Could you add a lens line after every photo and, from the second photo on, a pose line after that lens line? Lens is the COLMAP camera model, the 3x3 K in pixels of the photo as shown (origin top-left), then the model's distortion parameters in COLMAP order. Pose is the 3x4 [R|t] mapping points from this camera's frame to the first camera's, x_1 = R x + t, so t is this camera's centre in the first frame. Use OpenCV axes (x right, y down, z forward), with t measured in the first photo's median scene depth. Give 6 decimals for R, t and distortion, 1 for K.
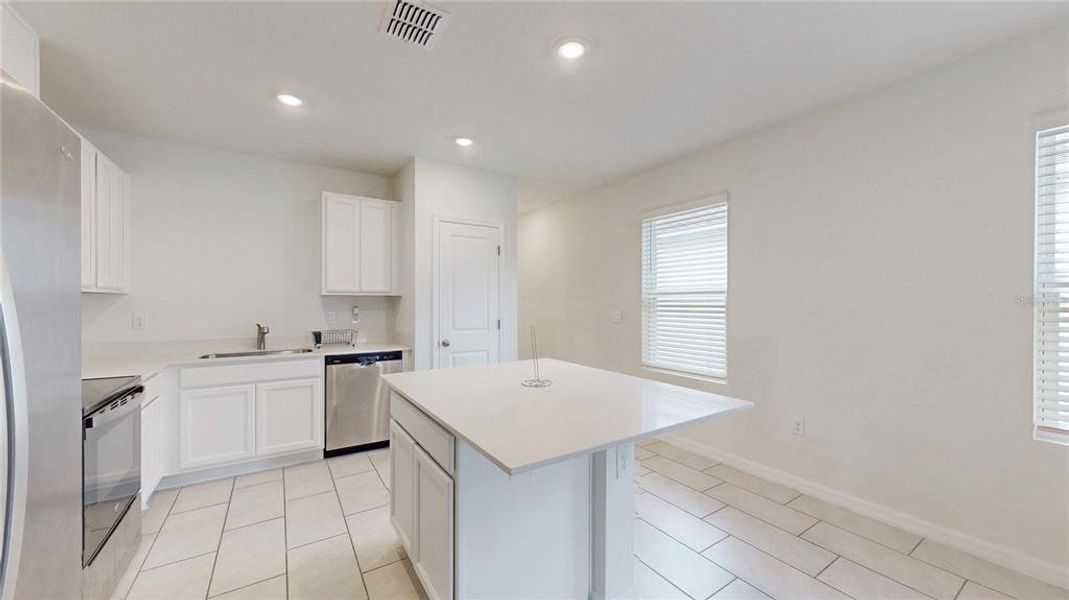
lens RADIAL K [[391.5, 0, 534.5], [0, 391.5, 300.0], [0, 0, 1]] dist [0.000902, 0.000079]
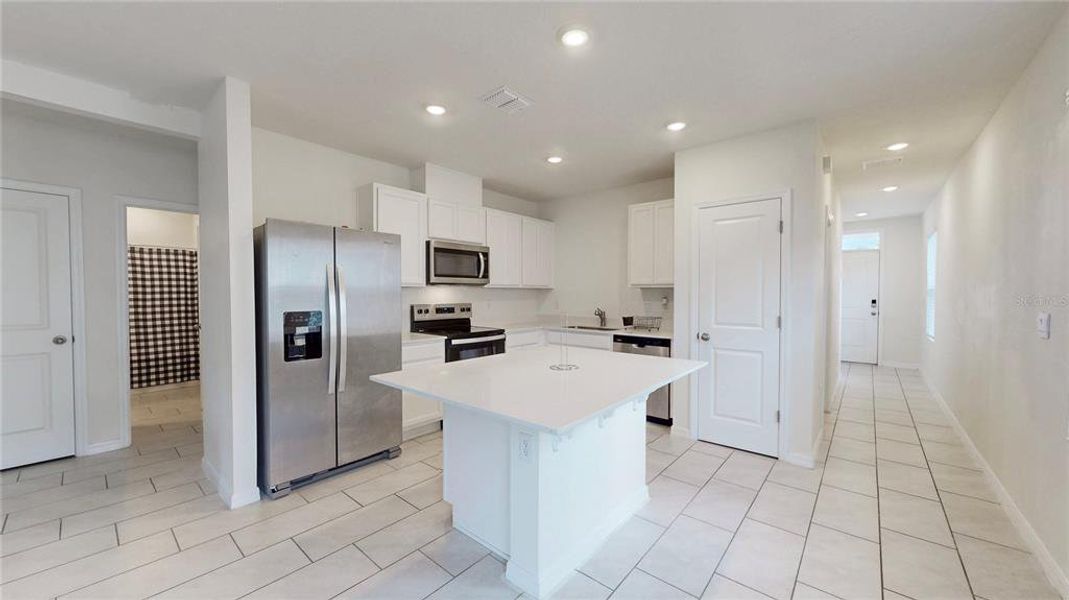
lens RADIAL K [[391.5, 0, 534.5], [0, 391.5, 300.0], [0, 0, 1]] dist [0.000902, 0.000079]
pose [[0.284620, 0.016856, -0.958492, 0.566845], [0.001980, 0.999833, 0.018171, 0.003590], [0.958638, -0.007070, 0.284539, 0.340876]]
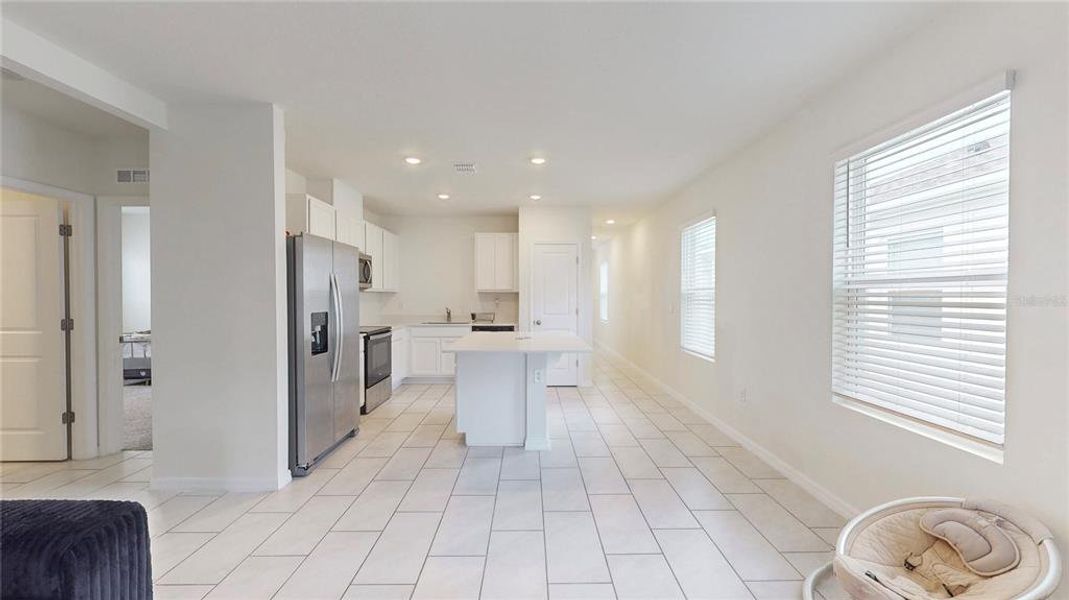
lens RADIAL K [[391.5, 0, 534.5], [0, 391.5, 300.0], [0, 0, 1]] dist [0.000902, 0.000079]
pose [[0.845518, 0.006054, -0.533913, 0.596012], [0.001452, 0.999906, 0.013636, -0.000710], [0.533946, -0.012305, 0.845429, -0.325029]]
